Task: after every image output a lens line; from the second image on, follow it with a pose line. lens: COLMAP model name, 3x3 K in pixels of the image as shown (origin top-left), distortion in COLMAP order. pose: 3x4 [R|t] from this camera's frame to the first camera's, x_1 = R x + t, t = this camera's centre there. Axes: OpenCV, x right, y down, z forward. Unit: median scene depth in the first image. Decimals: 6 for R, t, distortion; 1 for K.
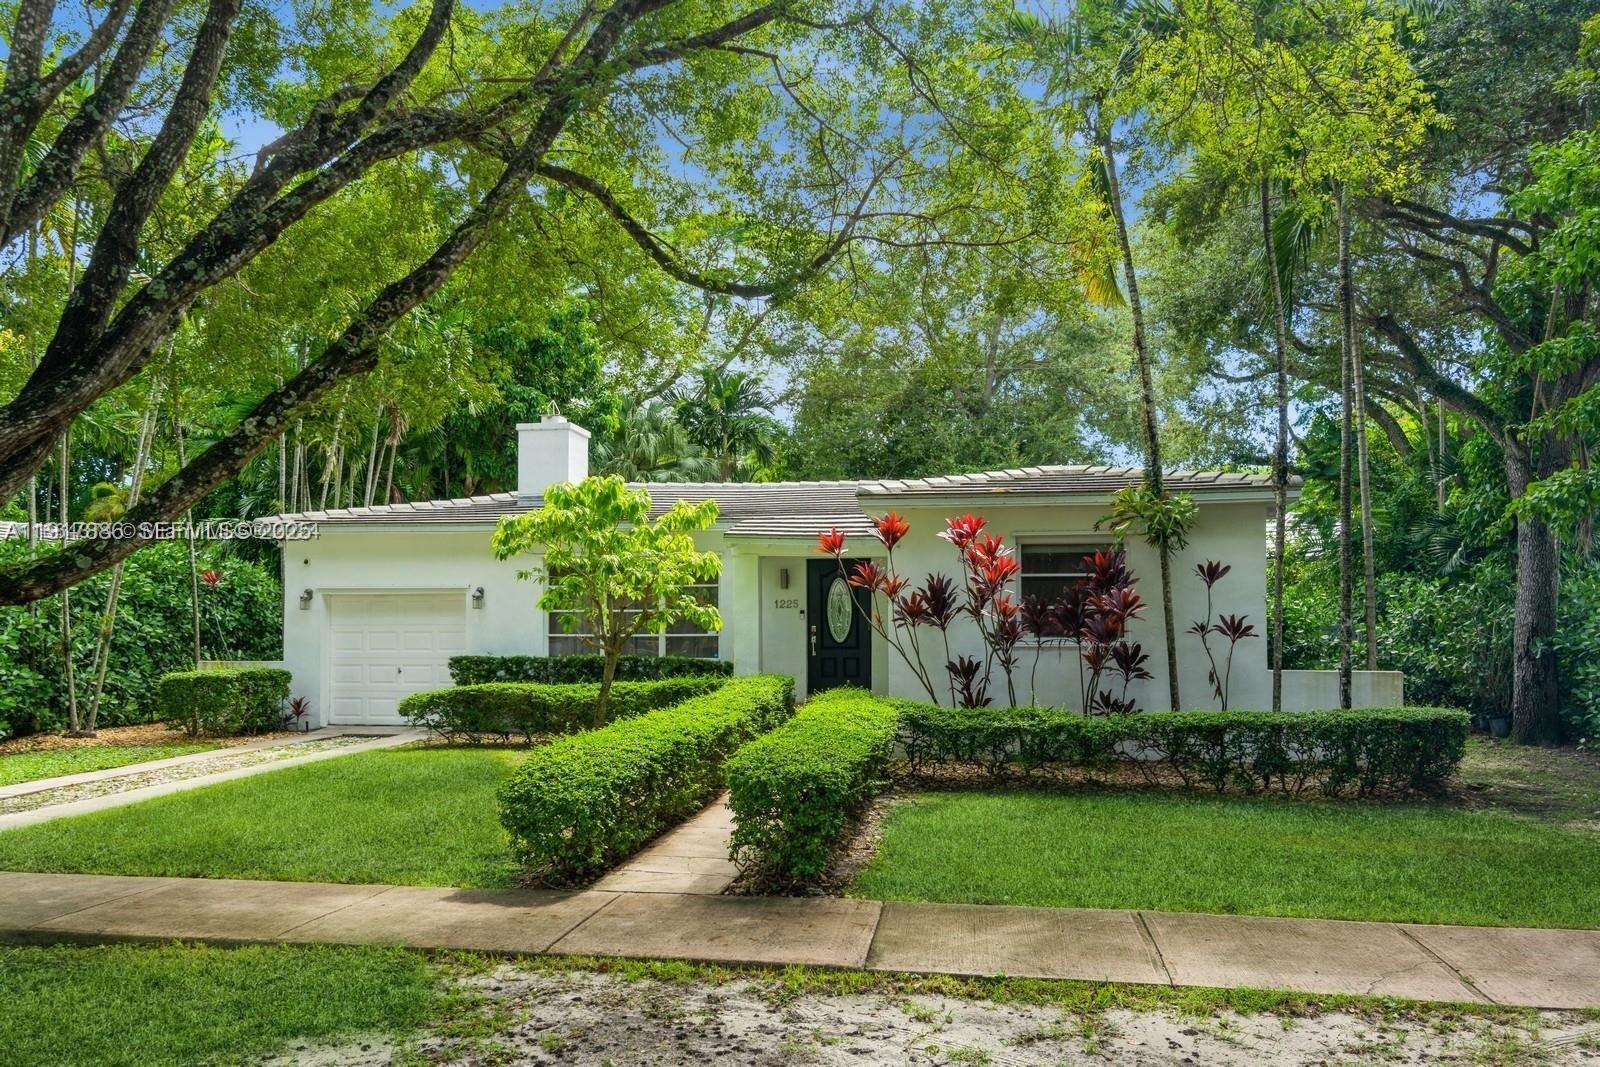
lens RADIAL K [[1239.0, 0, 800.0], [0, 1239.0, 533.5], [0, 0, 1]] dist [-0.003851, -0.002829]
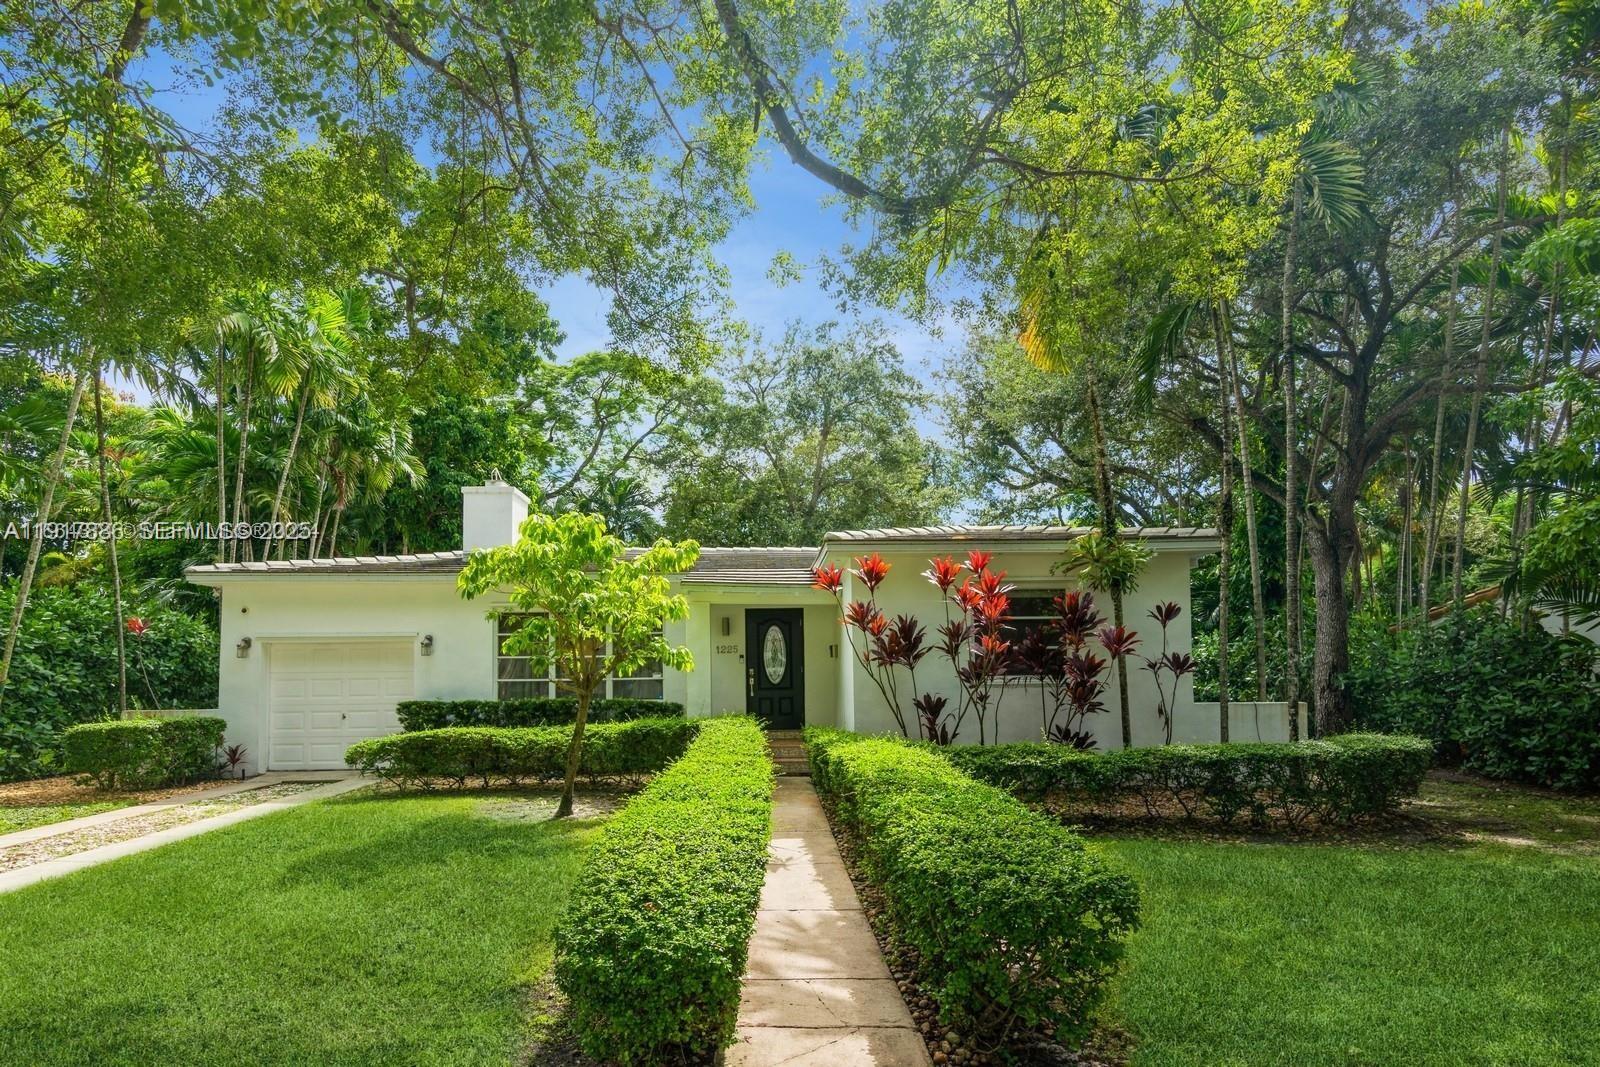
lens RADIAL K [[836.2, 0, 799.5], [0, 836.2, 608.2], [0, 0, 1]] dist [0.000722, 0.000336]
pose [[0.981295, 0.006025, 0.192414, -0.089662], [-0.004752, 0.999964, -0.007082, 0.024800], [-0.192450, 0.006035, 0.981288, 0.254246]]
